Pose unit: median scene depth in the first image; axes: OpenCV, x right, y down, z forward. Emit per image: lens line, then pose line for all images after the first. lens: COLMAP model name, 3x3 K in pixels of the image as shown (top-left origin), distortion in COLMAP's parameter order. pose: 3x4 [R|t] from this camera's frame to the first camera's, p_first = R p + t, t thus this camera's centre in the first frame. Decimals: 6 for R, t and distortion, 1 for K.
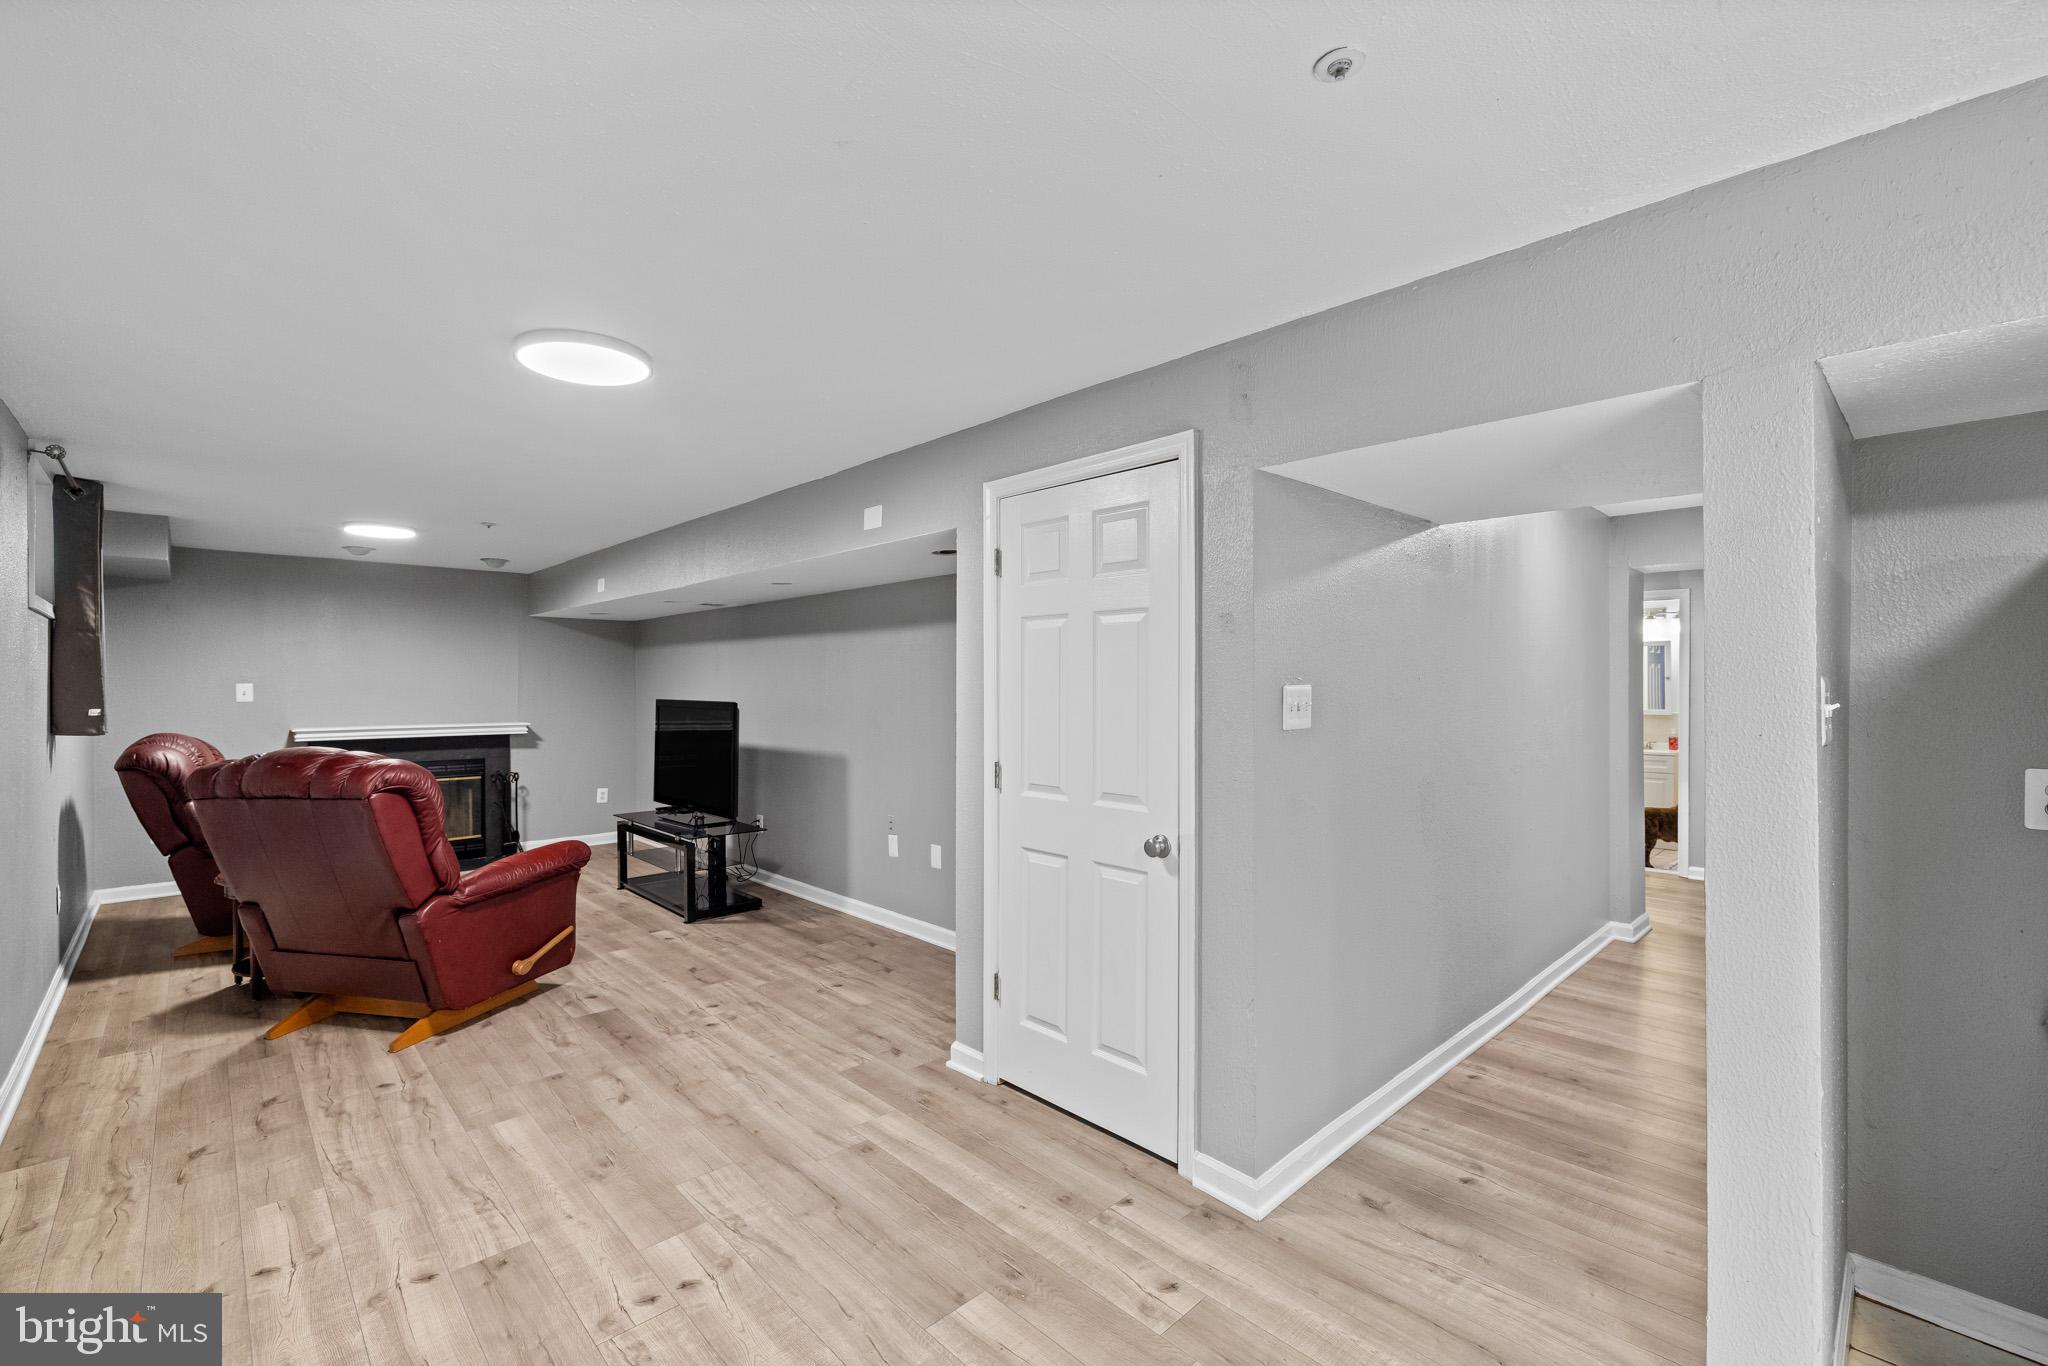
lens RADIAL K [[877.3, 0, 1022.6], [0, 877.3, 677.3], [0, 0, 1]] dist [0.012122, -0.000106]
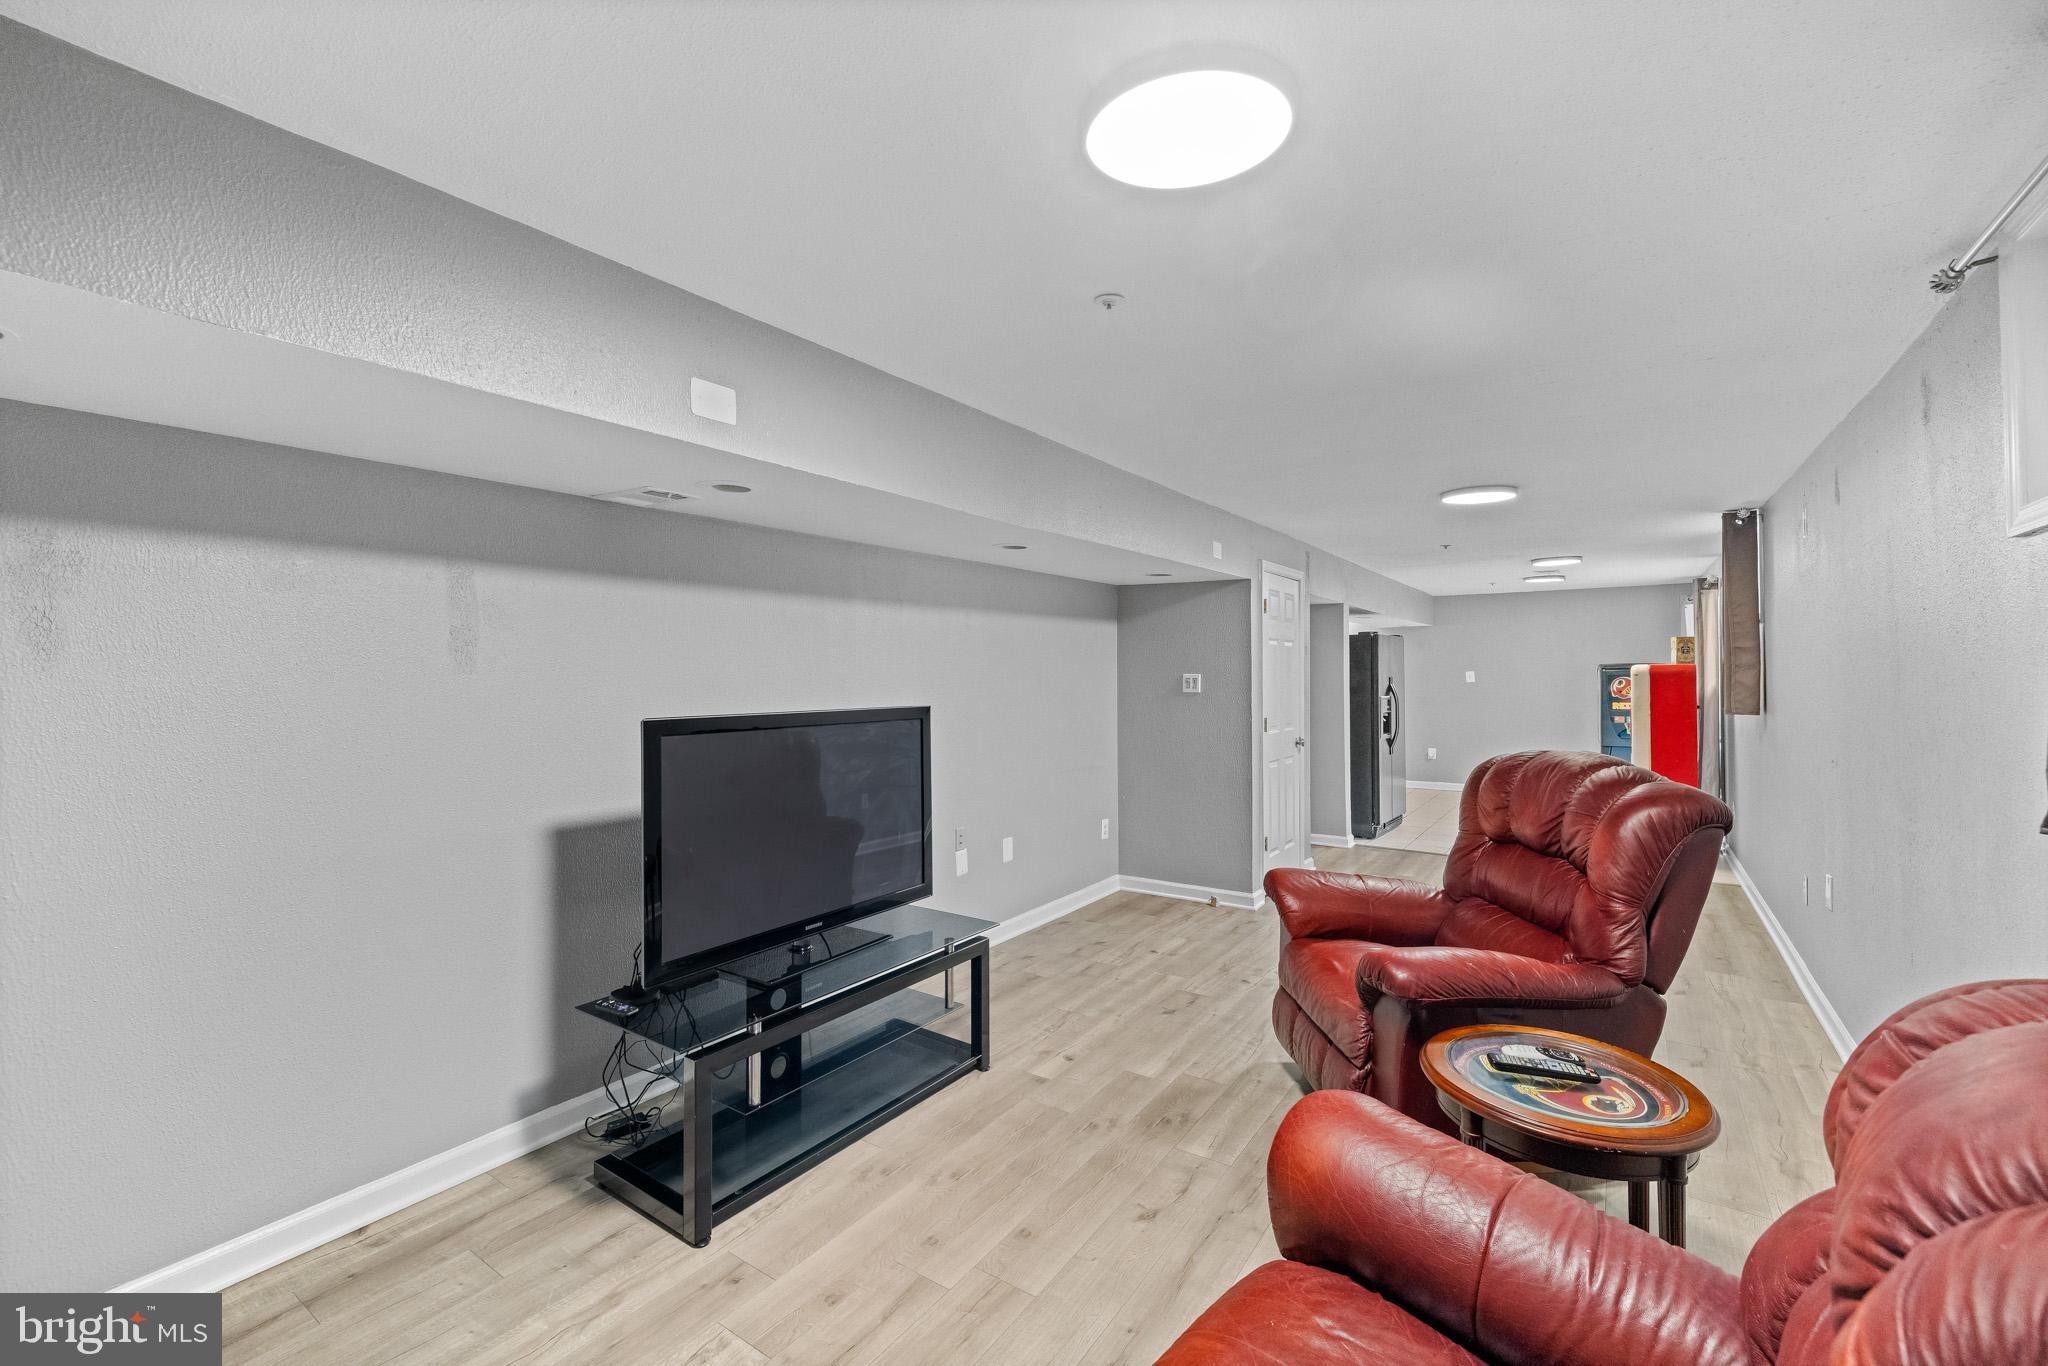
lens RADIAL K [[877.3, 0, 1020.9], [0, 877.3, 675.6], [0, 0, 1]] dist [0.012122, -0.000106]
pose [[-0.213038, -0.007440, 0.977016, -1.145542], [-0.004636, 0.999967, 0.006604, 0.004258], [-0.977033, -0.003122, -0.213065, 1.296386]]
